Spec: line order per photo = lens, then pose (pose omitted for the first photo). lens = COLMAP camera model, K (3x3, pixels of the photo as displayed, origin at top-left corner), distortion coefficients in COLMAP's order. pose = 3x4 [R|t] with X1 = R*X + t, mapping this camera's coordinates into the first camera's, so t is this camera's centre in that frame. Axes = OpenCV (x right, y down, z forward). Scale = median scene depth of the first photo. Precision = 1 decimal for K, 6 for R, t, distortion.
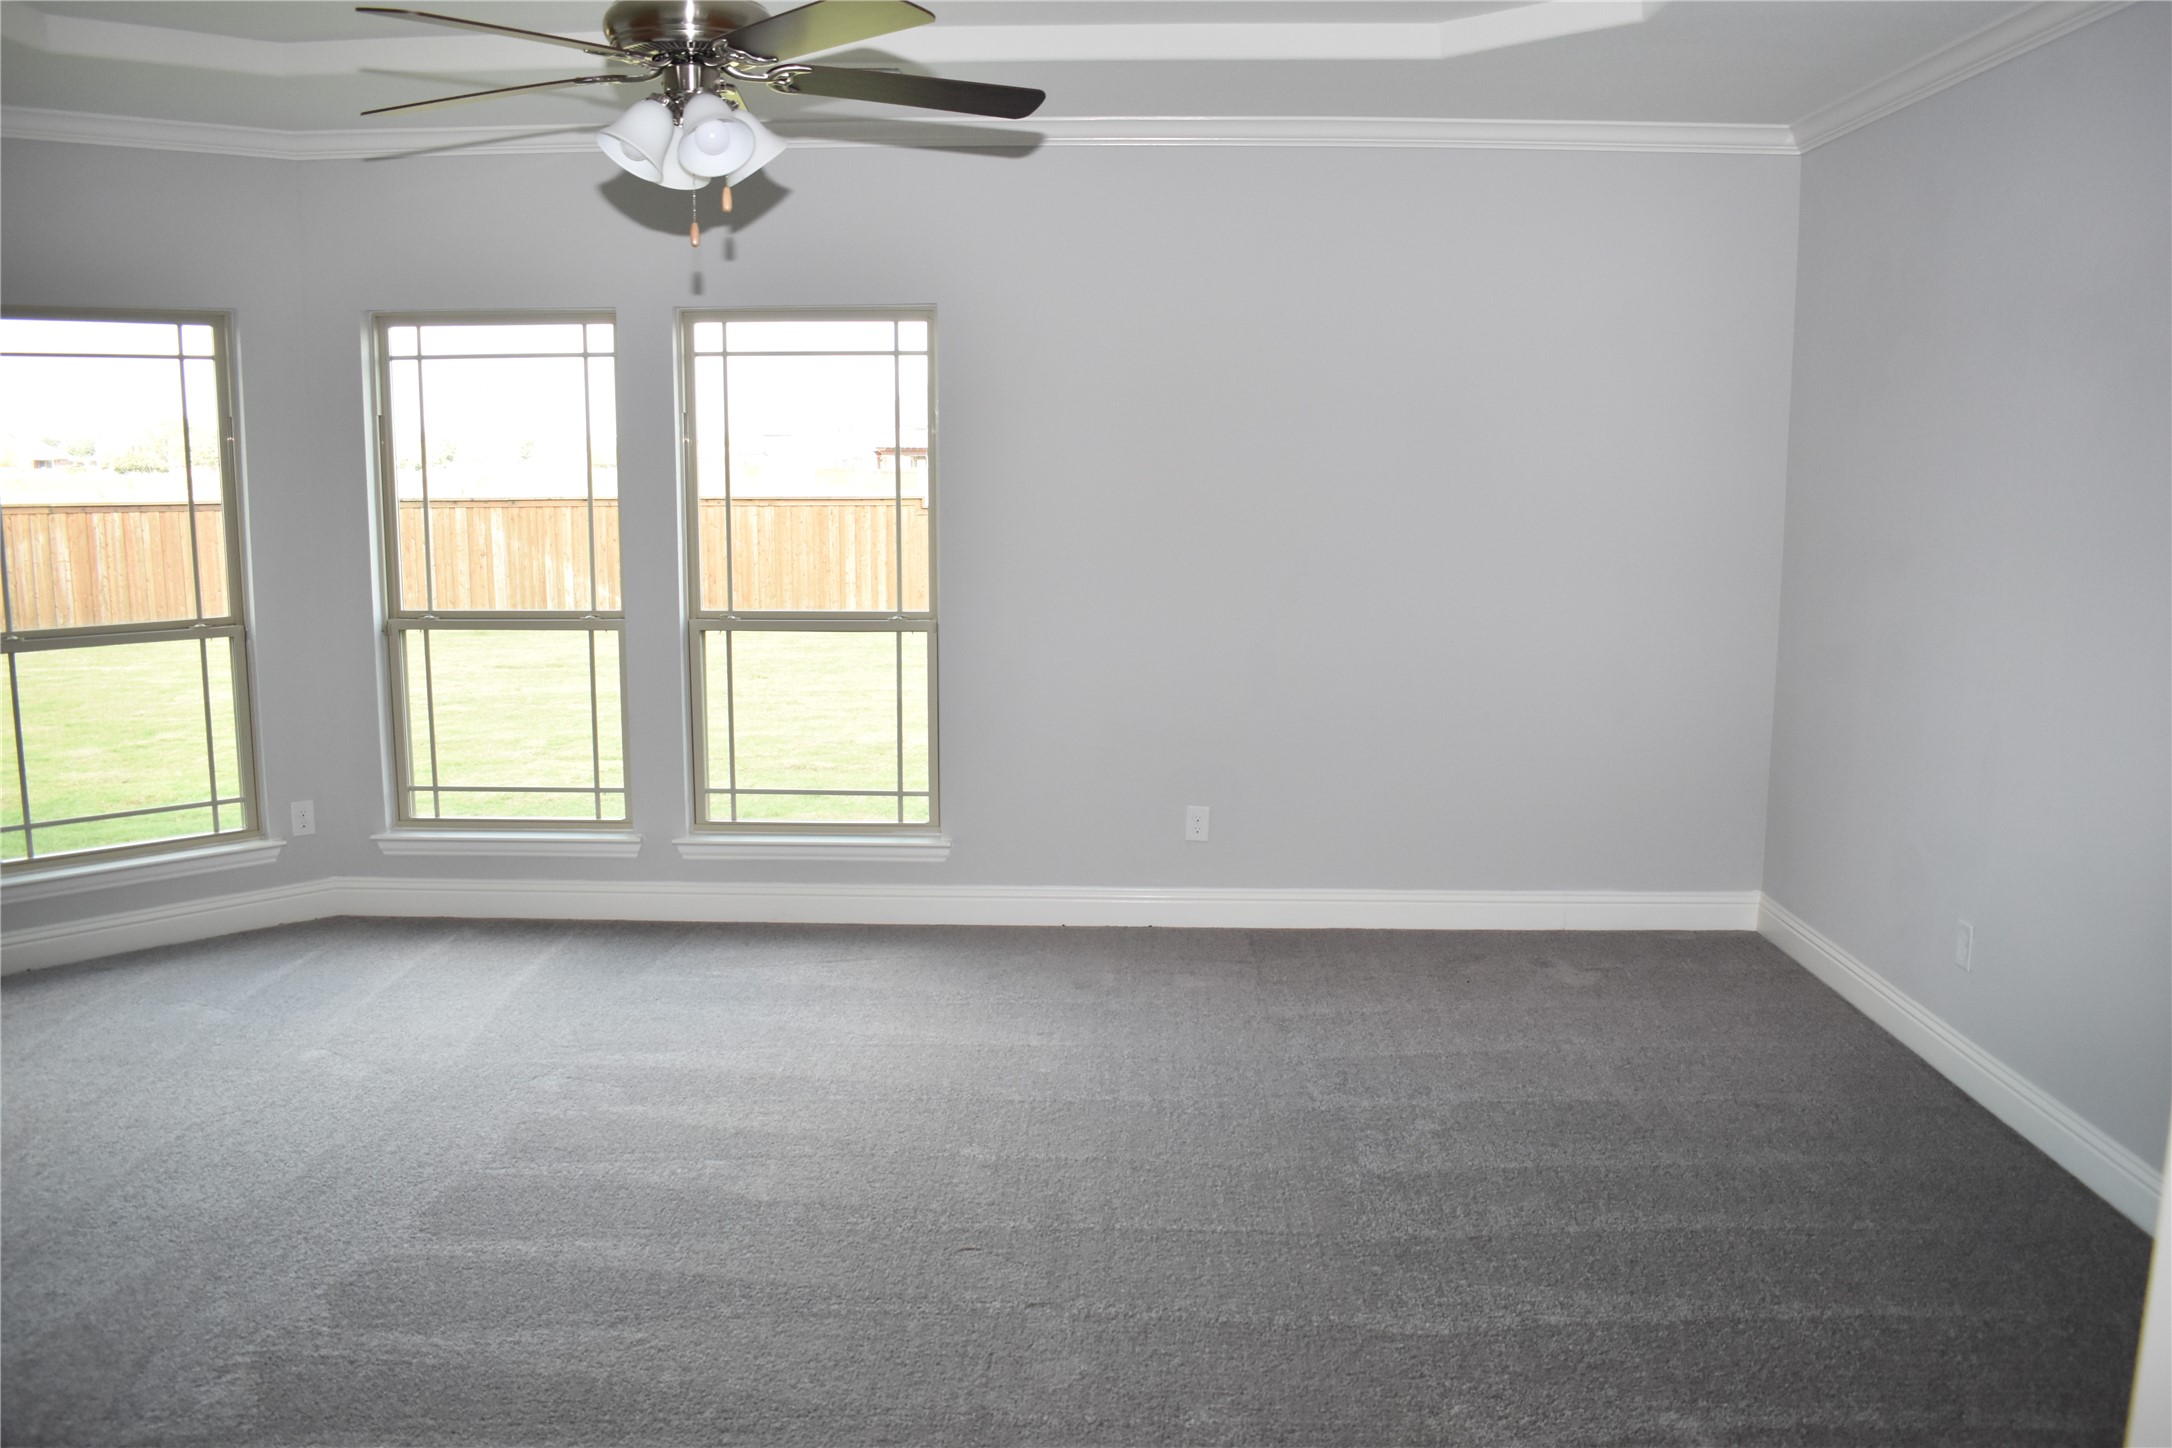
lens RADIAL K [[1708.1, 0, 1097.3], [0, 1708.1, 724.9], [0, 0, 1]] dist [-0.096477, 0.017316]
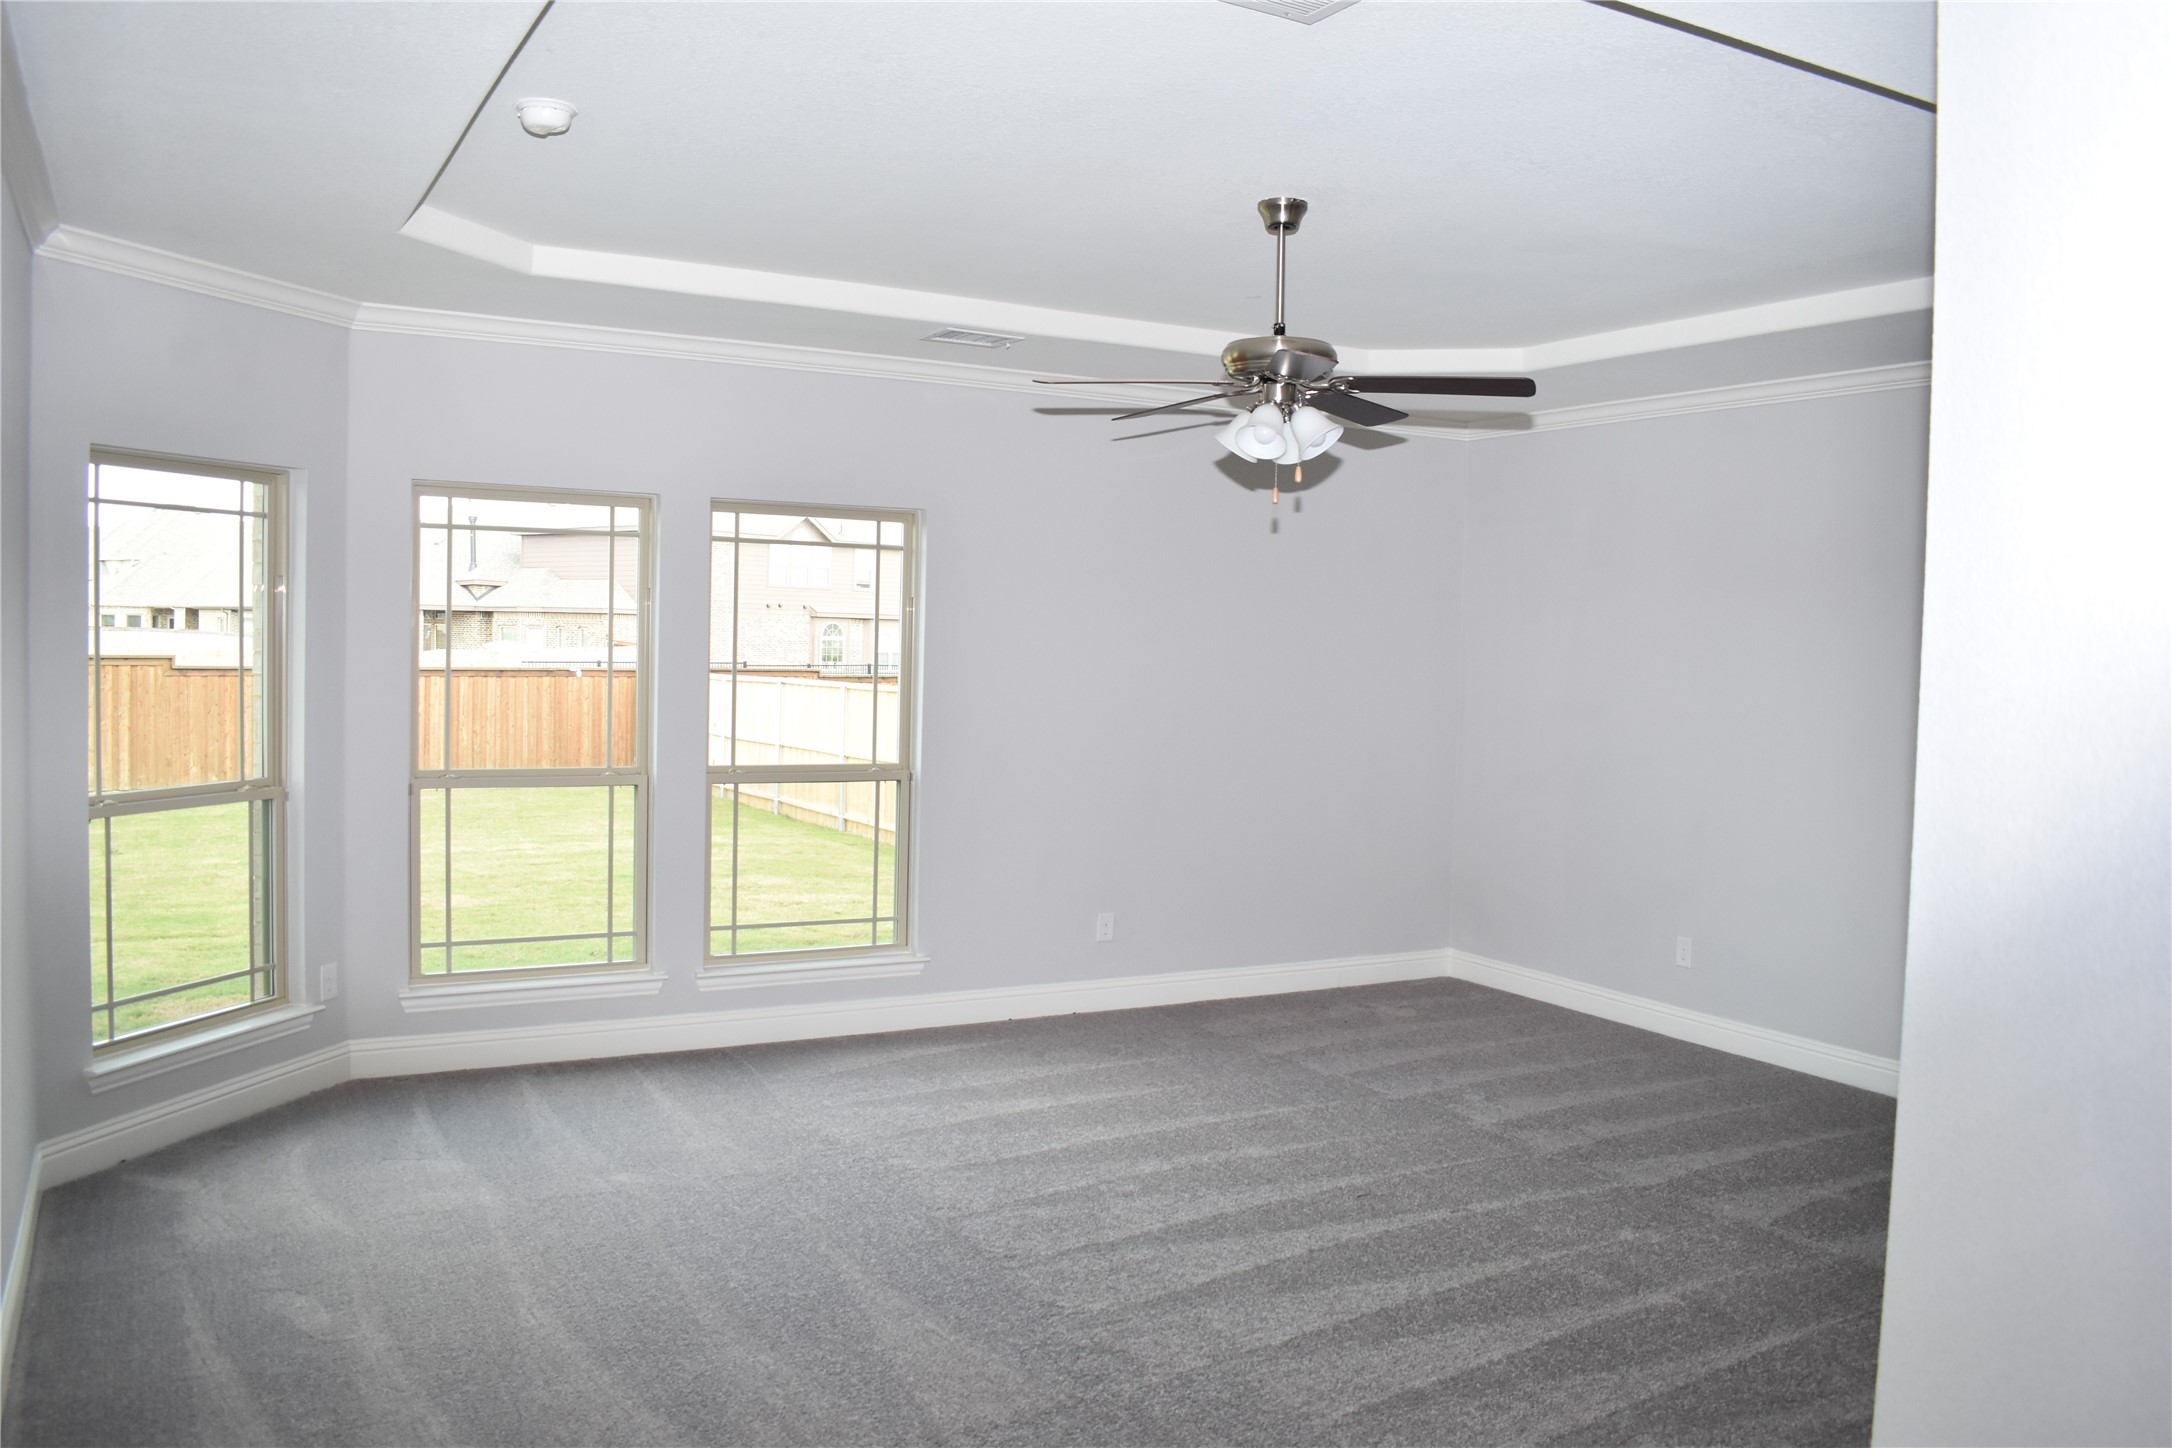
lens RADIAL K [[1708.1, 0, 1077.4], [0, 1708.1, 722.0], [0, 0, 1]] dist [-0.096477, 0.017316]
pose [[0.858987, -0.006177, 0.511960, -0.602819], [0.056251, 0.995013, -0.082375, 0.009767], [-0.508898, 0.099557, 0.855050, -0.081423]]
